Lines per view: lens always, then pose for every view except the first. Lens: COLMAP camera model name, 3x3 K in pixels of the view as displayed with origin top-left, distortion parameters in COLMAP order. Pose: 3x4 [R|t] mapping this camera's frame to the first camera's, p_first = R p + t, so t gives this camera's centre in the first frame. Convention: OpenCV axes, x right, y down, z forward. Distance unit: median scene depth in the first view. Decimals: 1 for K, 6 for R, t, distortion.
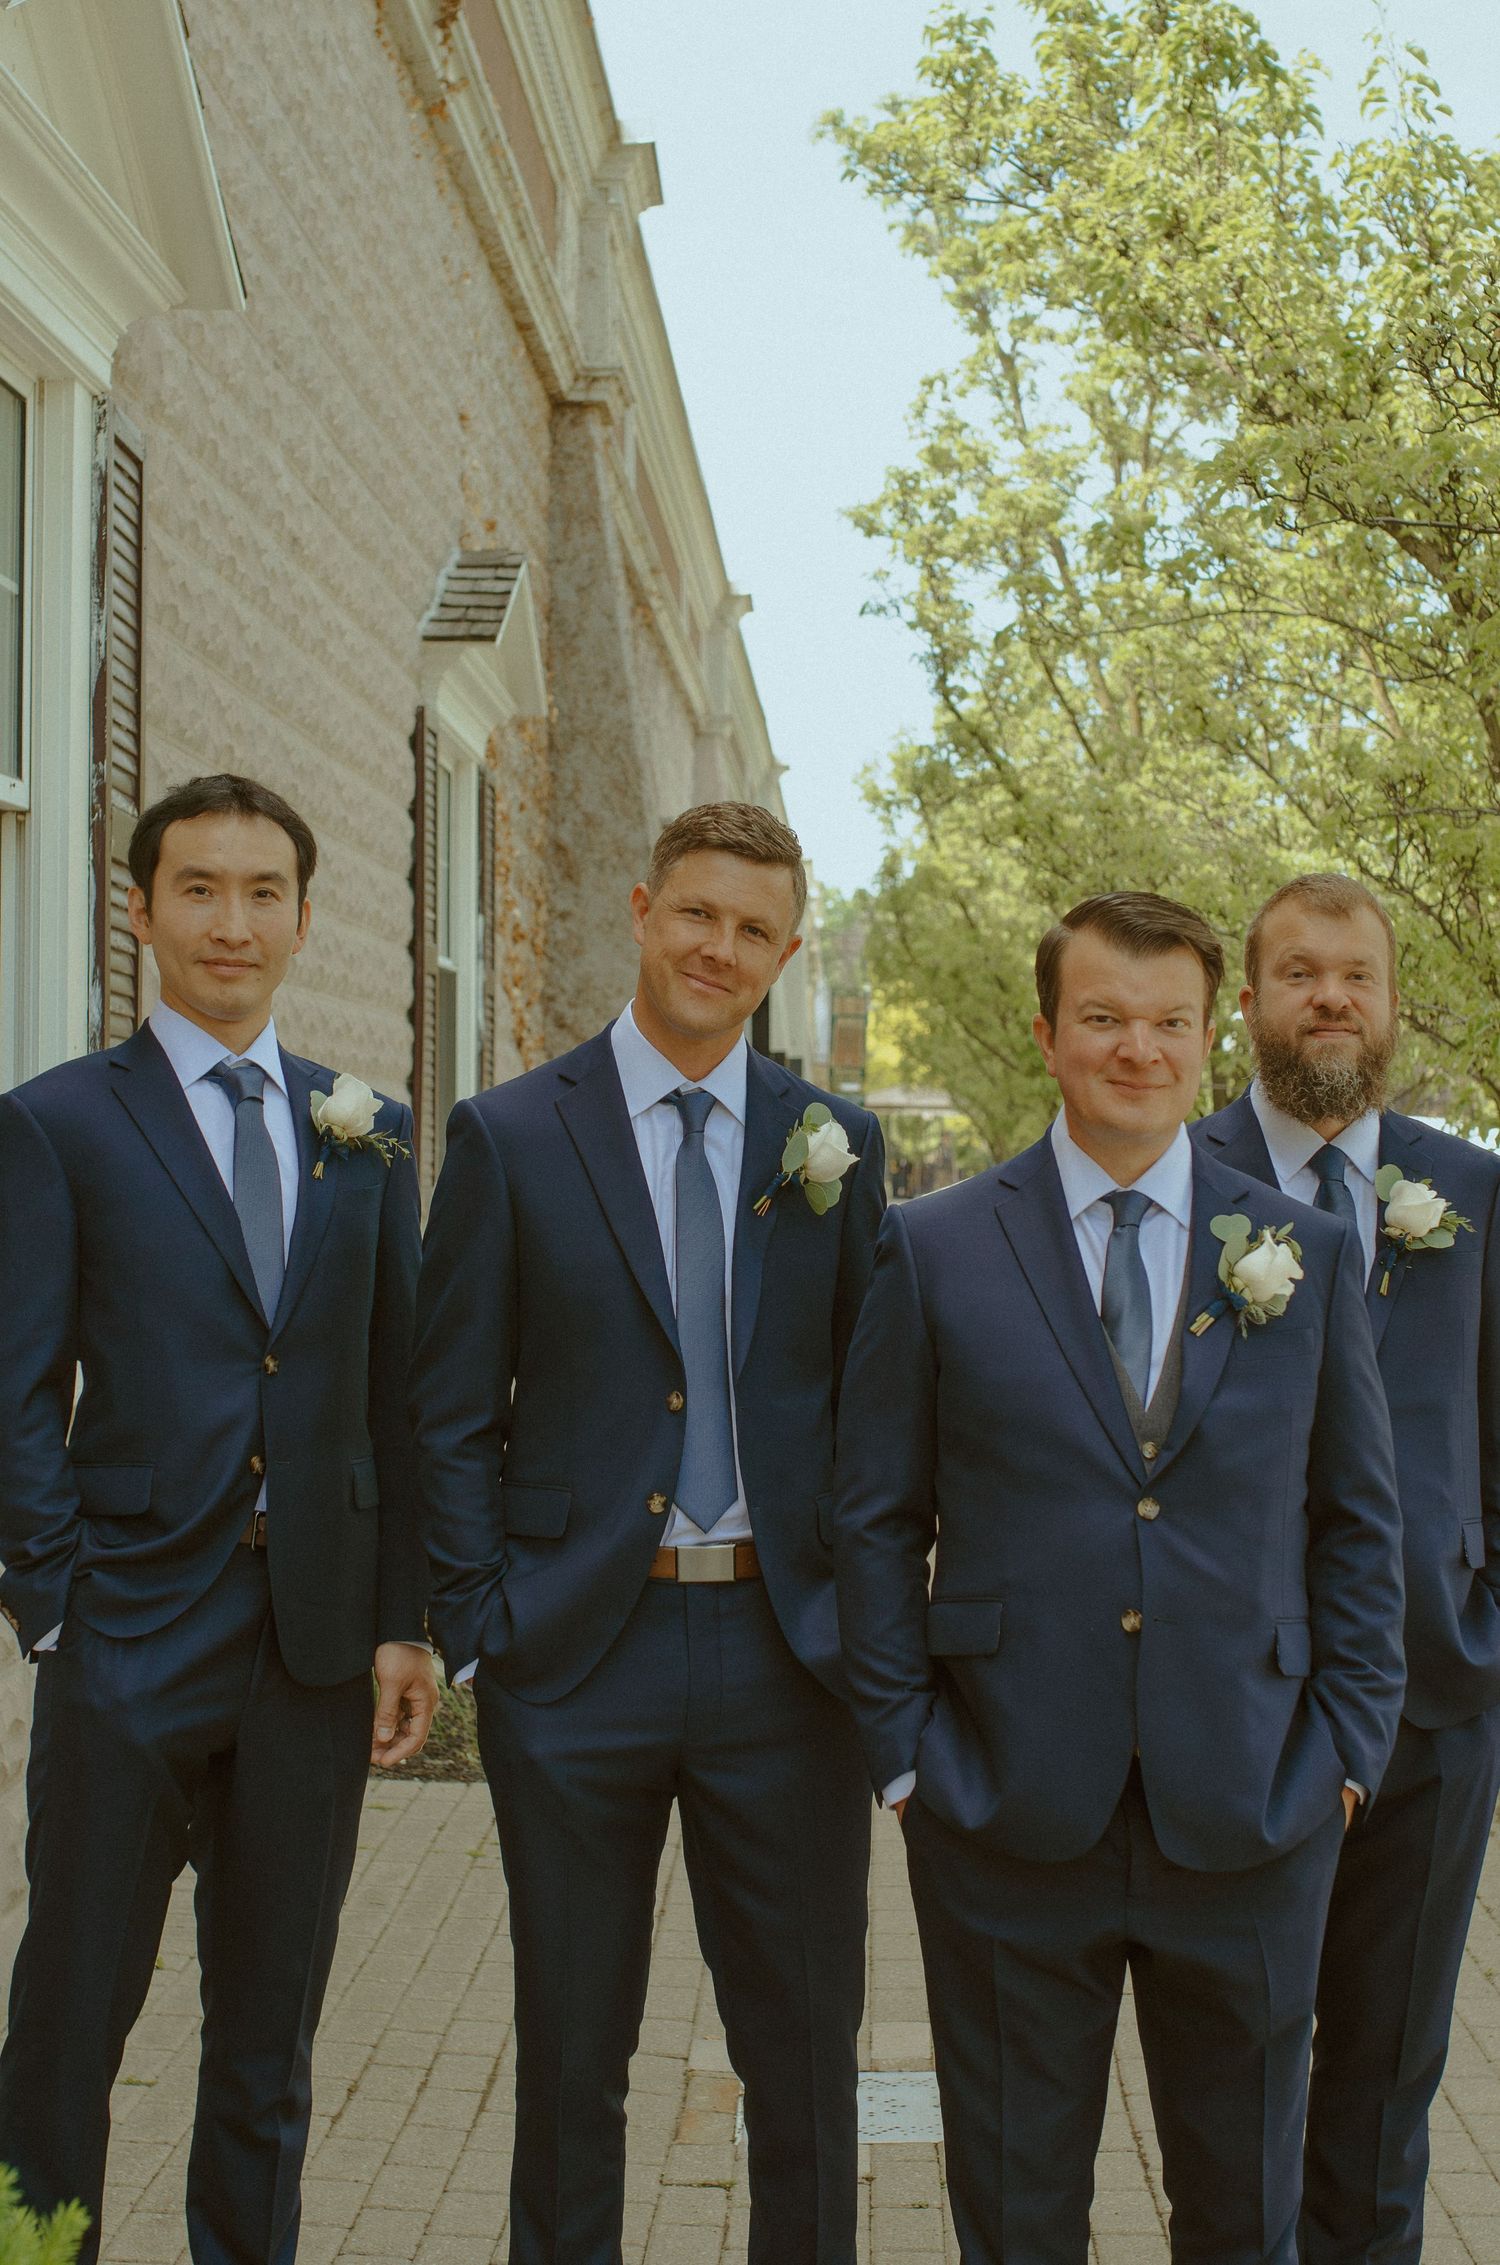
lens RADIAL K [[3354.6, 0, 748.9], [0, 3354.6, 1077.8], [0, 0, 1]] dist [-0.044601, -0.041805]
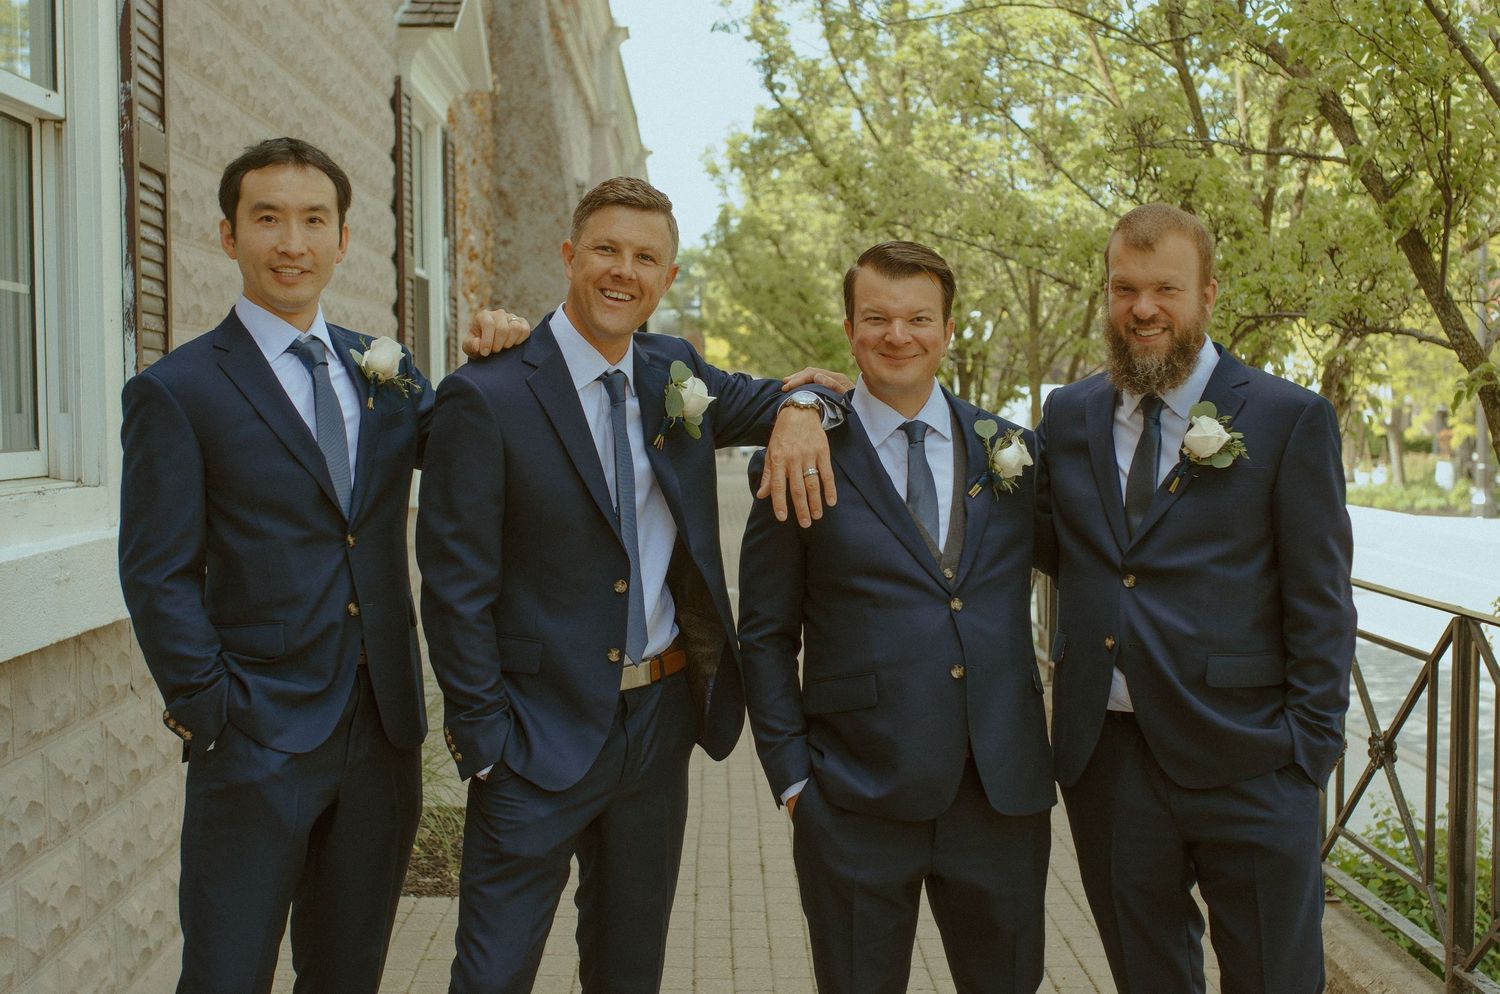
lens RADIAL K [[2200.9, 0, 778.9], [0, 2200.9, 495.1], [0, 0, 1]] dist [-0.039169, 0.065182]
pose [[0.997409, -0.015335, 0.070281, -0.007865], [0.011226, 0.998225, 0.058484, 0.003993], [-0.071053, -0.057544, 0.995811, 0.080061]]
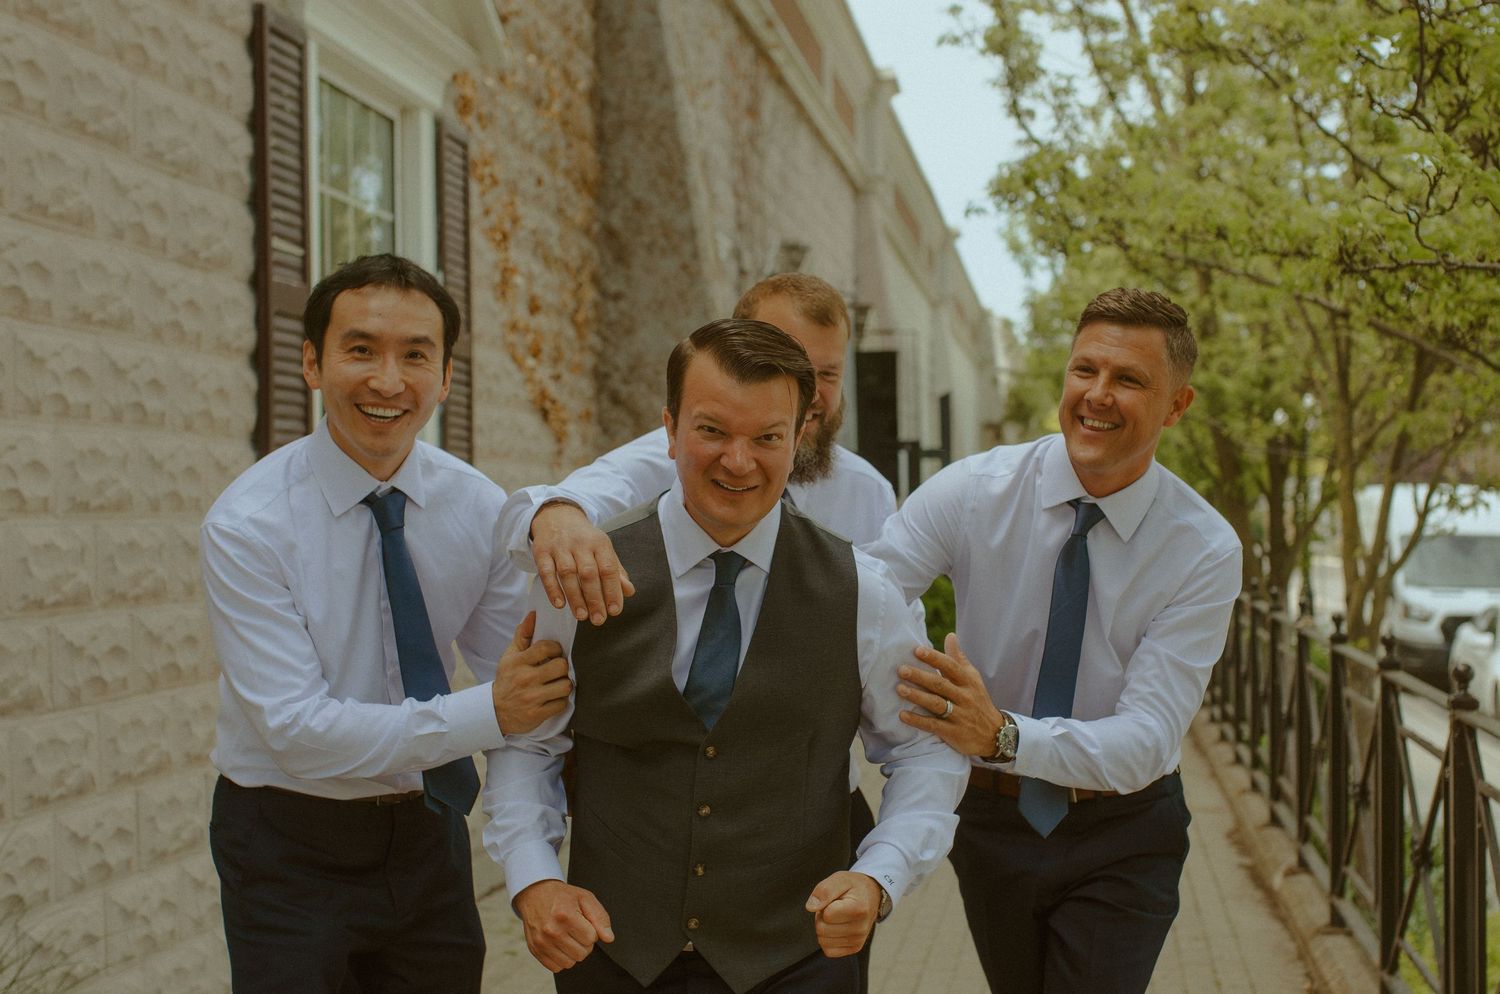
lens RADIAL K [[2208.5, 0, 785.4], [0, 2208.5, 497.4], [0, 0, 1]] dist [-0.021924, -0.042449]
pose [[0.995357, -0.020817, -0.093972, 0.061553], [0.021546, 0.999745, 0.006757, 0.011065], [0.093807, -0.008751, 0.995552, 0.314046]]
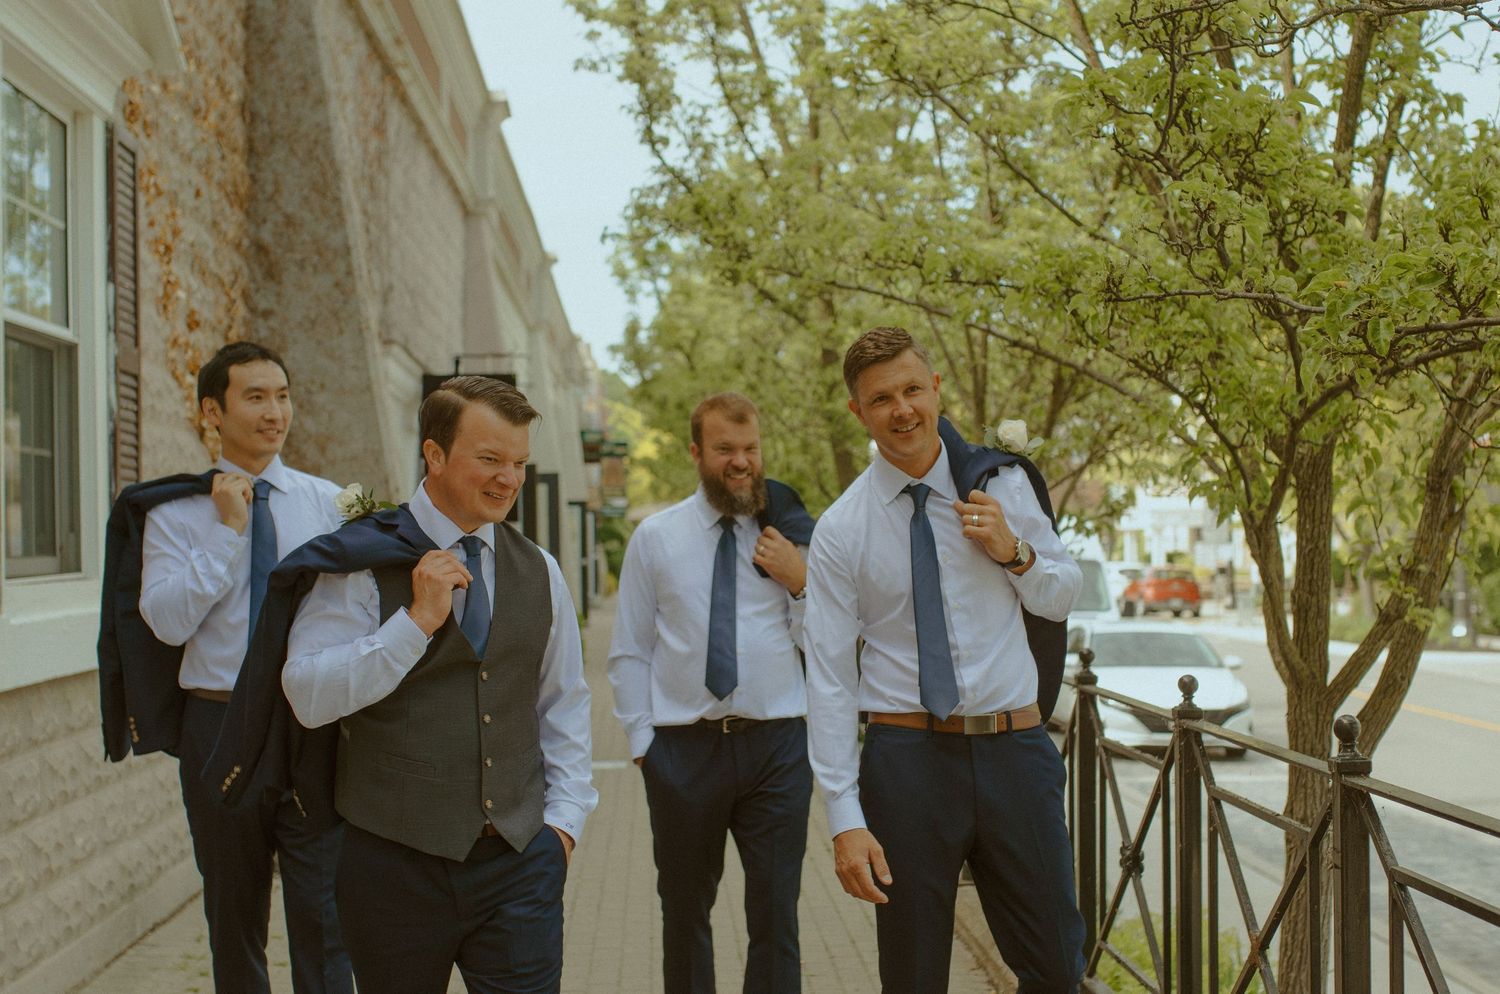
lens RADIAL K [[2208.5, 0, 785.4], [0, 2208.5, 497.4], [0, 0, 1]] dist [-0.021924, -0.042449]
pose [[0.994956, -0.018236, 0.098641, 0.035384], [0.018455, 0.999829, -0.001315, 0.011599], [-0.098600, 0.003129, 0.995122, 0.312450]]
